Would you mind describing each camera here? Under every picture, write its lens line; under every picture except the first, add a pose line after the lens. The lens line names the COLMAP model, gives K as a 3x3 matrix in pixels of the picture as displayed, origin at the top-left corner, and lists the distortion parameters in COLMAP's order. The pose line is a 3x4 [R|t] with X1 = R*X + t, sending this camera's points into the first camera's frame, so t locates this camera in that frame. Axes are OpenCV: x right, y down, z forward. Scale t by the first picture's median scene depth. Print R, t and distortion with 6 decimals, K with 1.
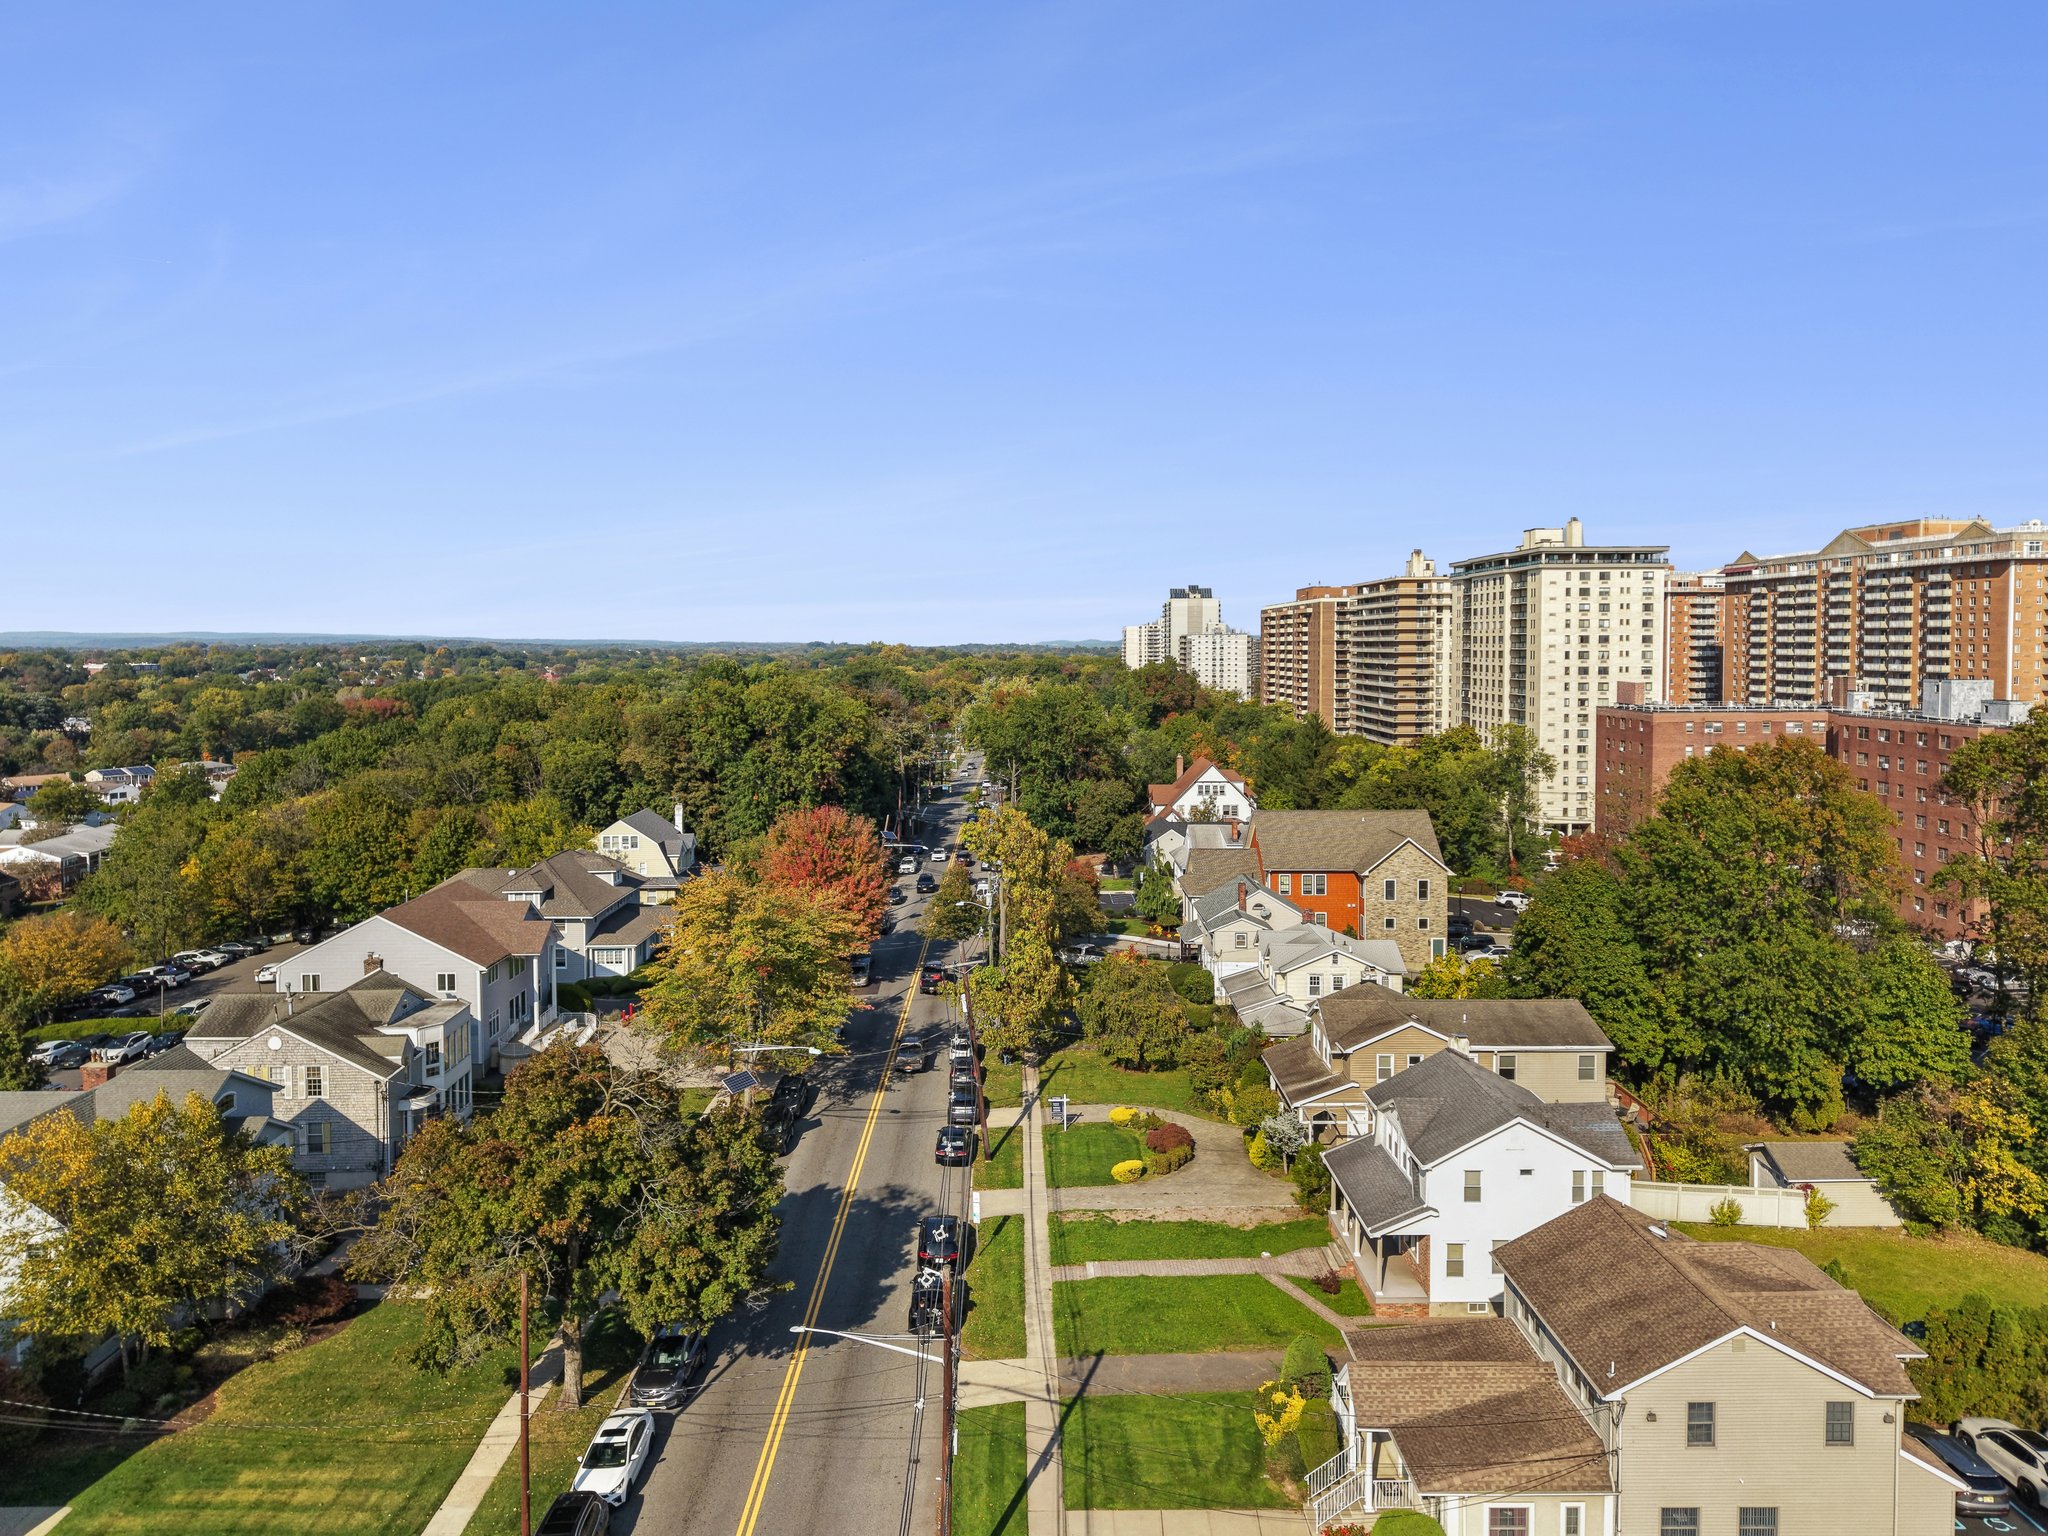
lens RADIAL K [[1385.2, 0, 1022.5], [0, 1385.2, 711.9], [0, 0, 1]] dist [0.042669, -0.059241]
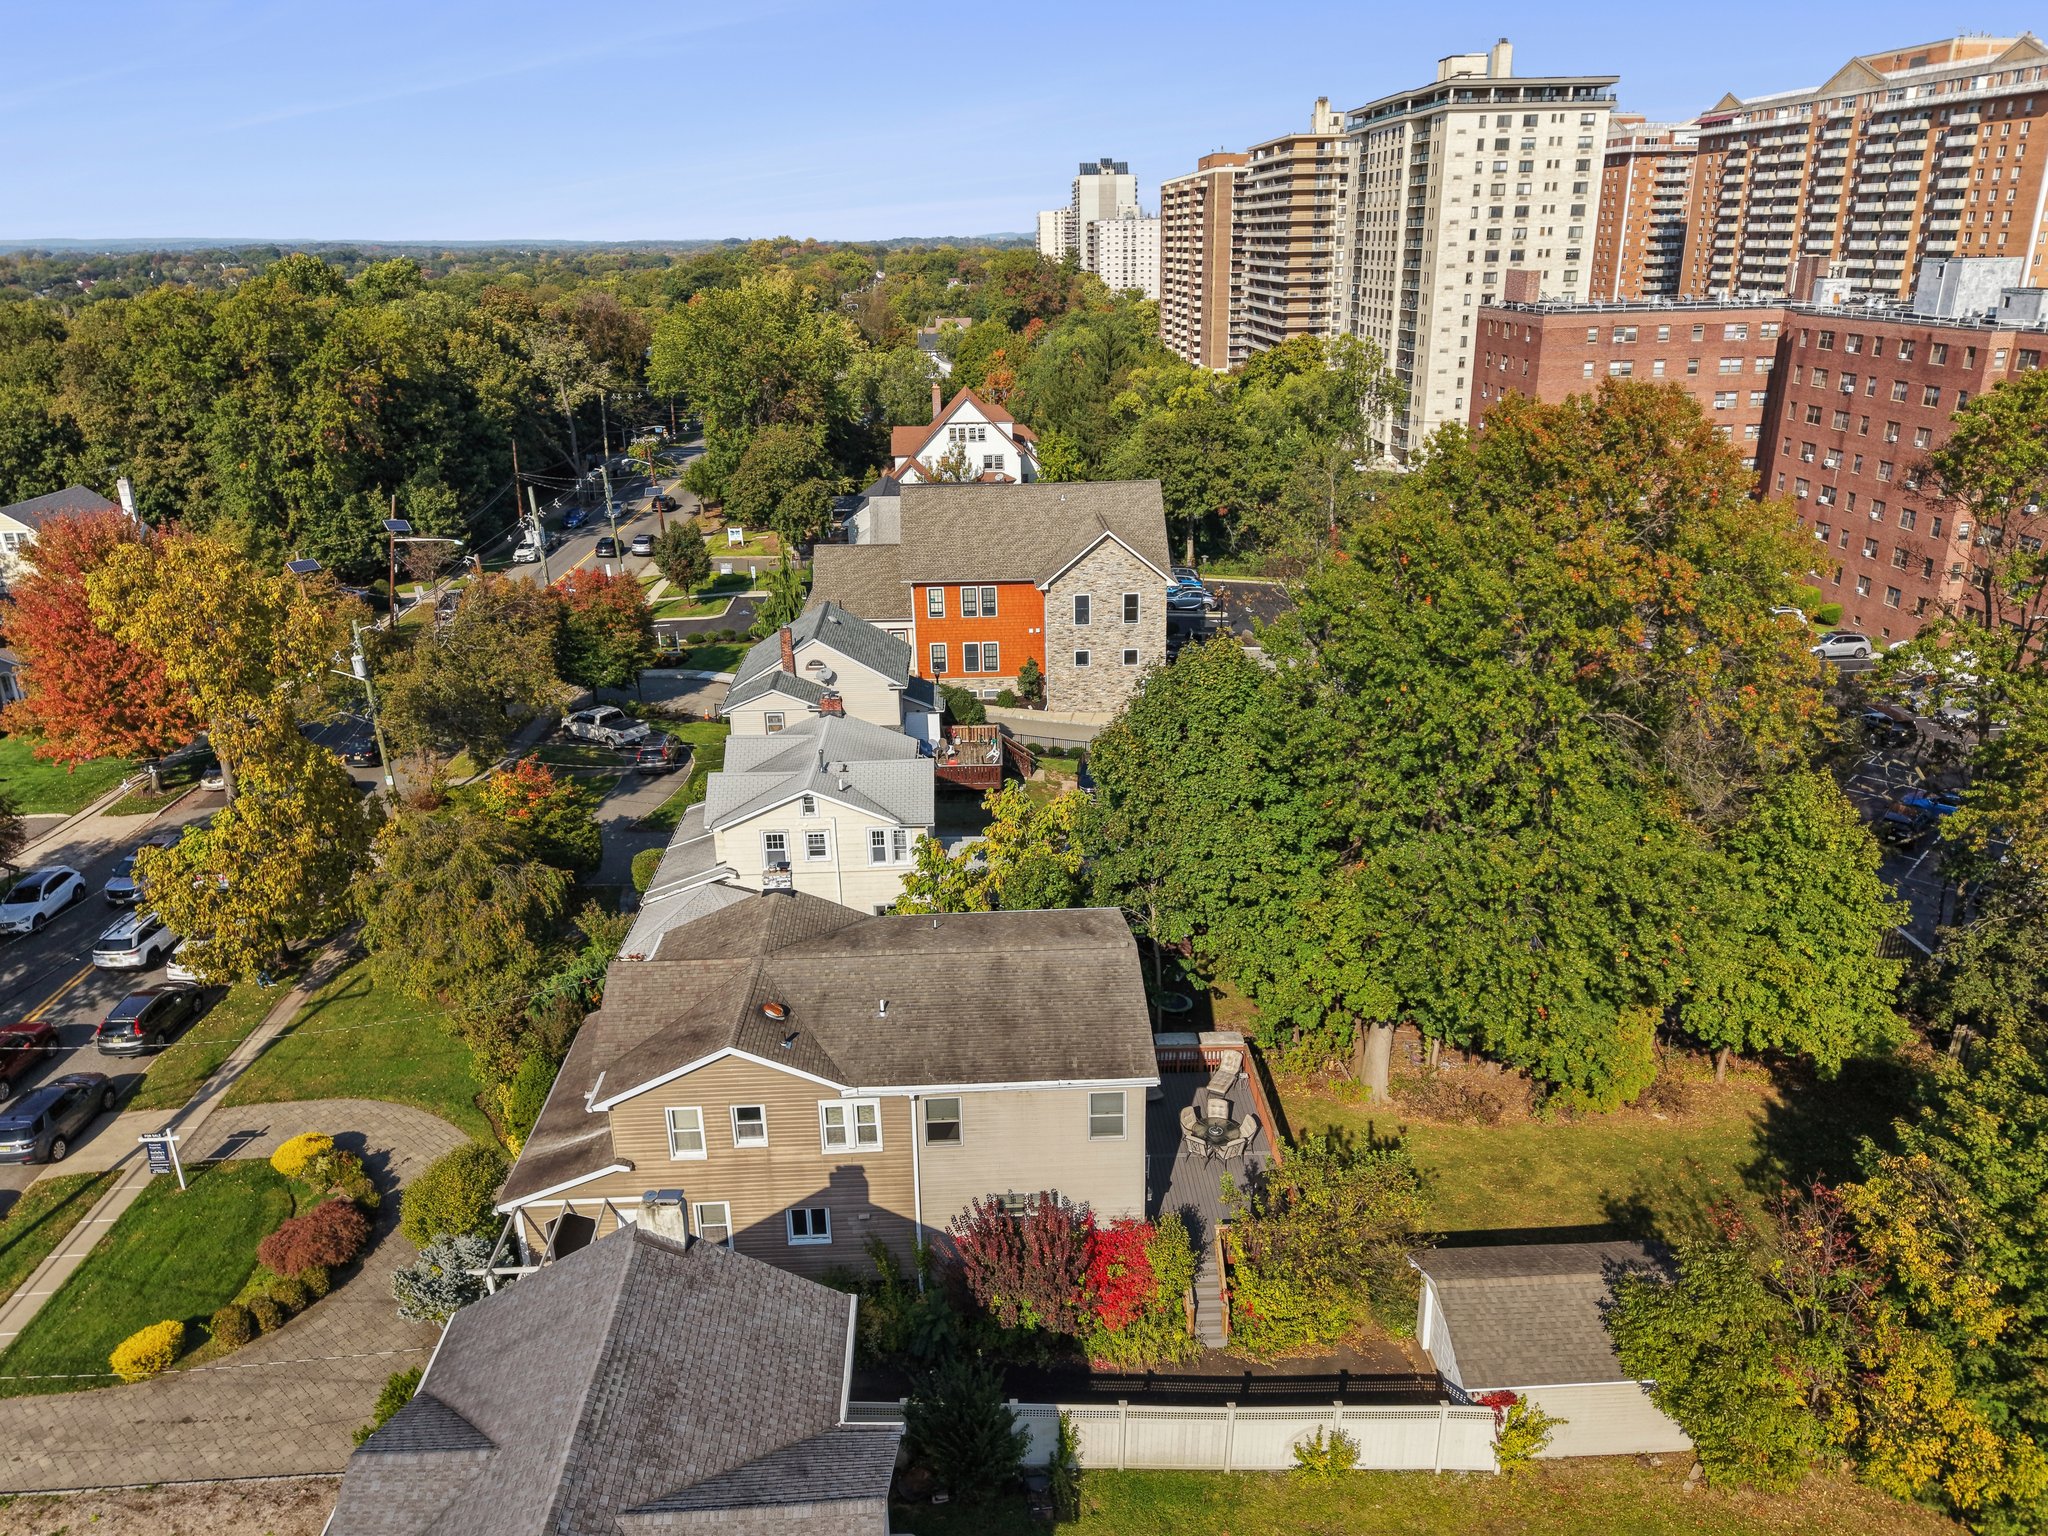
lens RADIAL K [[1417.4, 0, 1024.0], [0, 1417.4, 768.0], [0, 0, 1]] dist [0.023642, -0.019451]
pose [[0.999103, -0.026649, 0.032910, 0.099377], [0.015400, 0.952598, 0.303841, -0.002637], [-0.039447, -0.303062, 0.952154, 0.155950]]
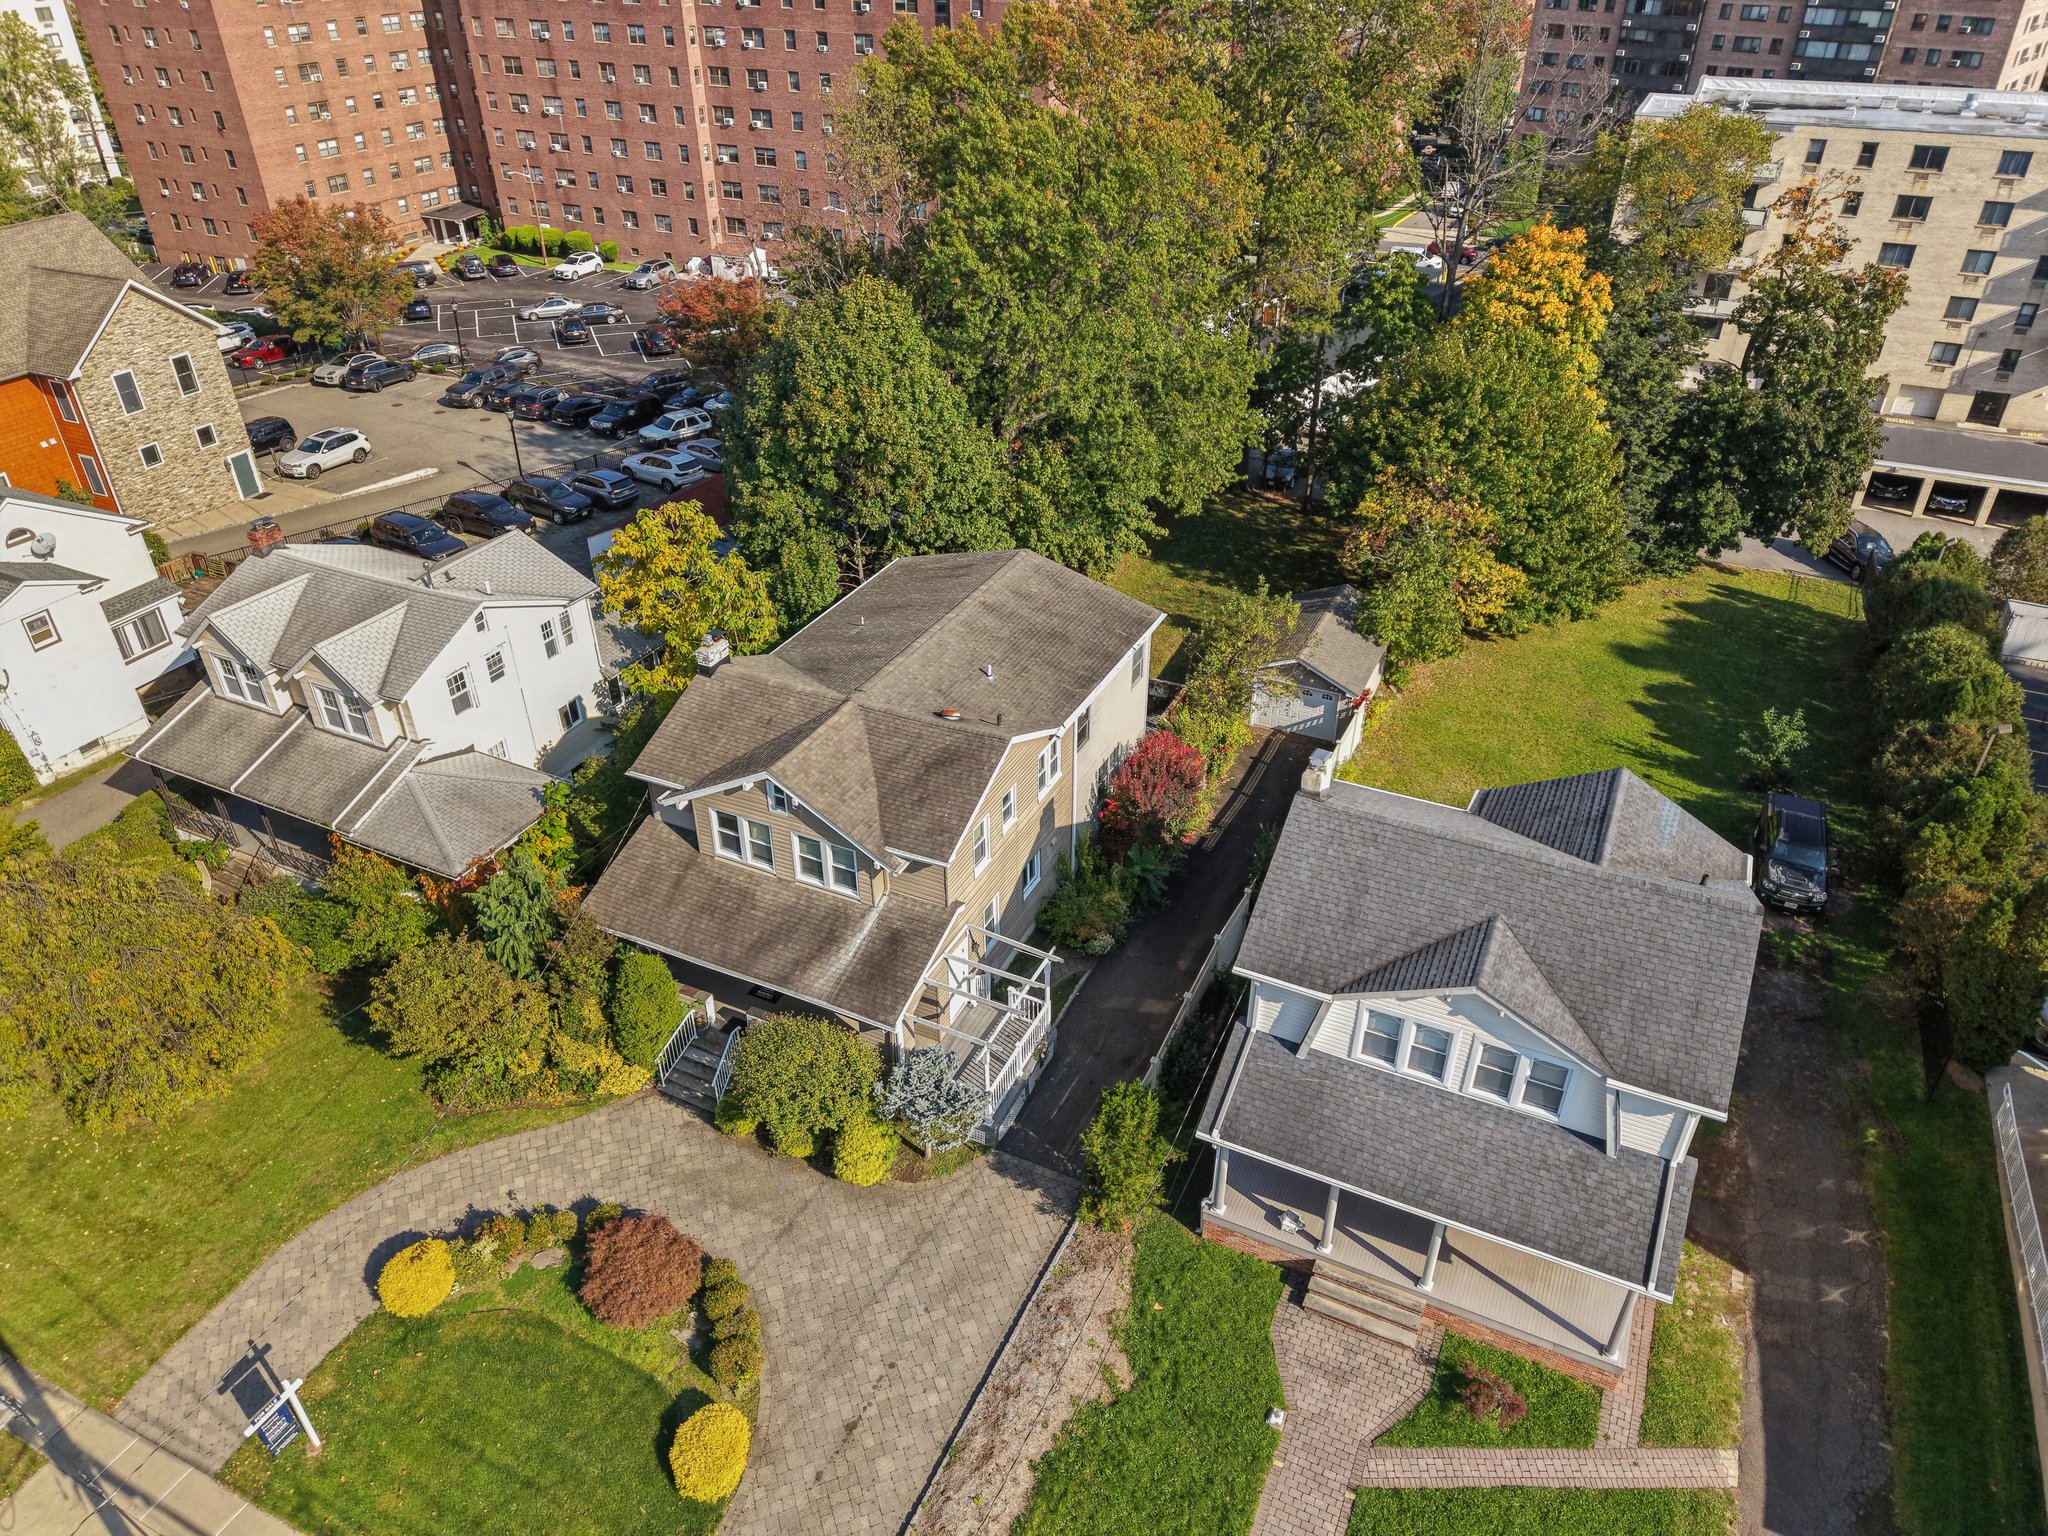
lens RADIAL K [[1382.2, 0, 1024.0], [0, 1382.2, 768.0], [0, 0, 1]] dist [0.019387, -0.019788]
pose [[0.441310, -0.492817, 0.749918, -0.020443], [0.048138, 0.847496, 0.528614, -0.004595], [-0.896063, -0.197183, 0.397732, 0.219957]]
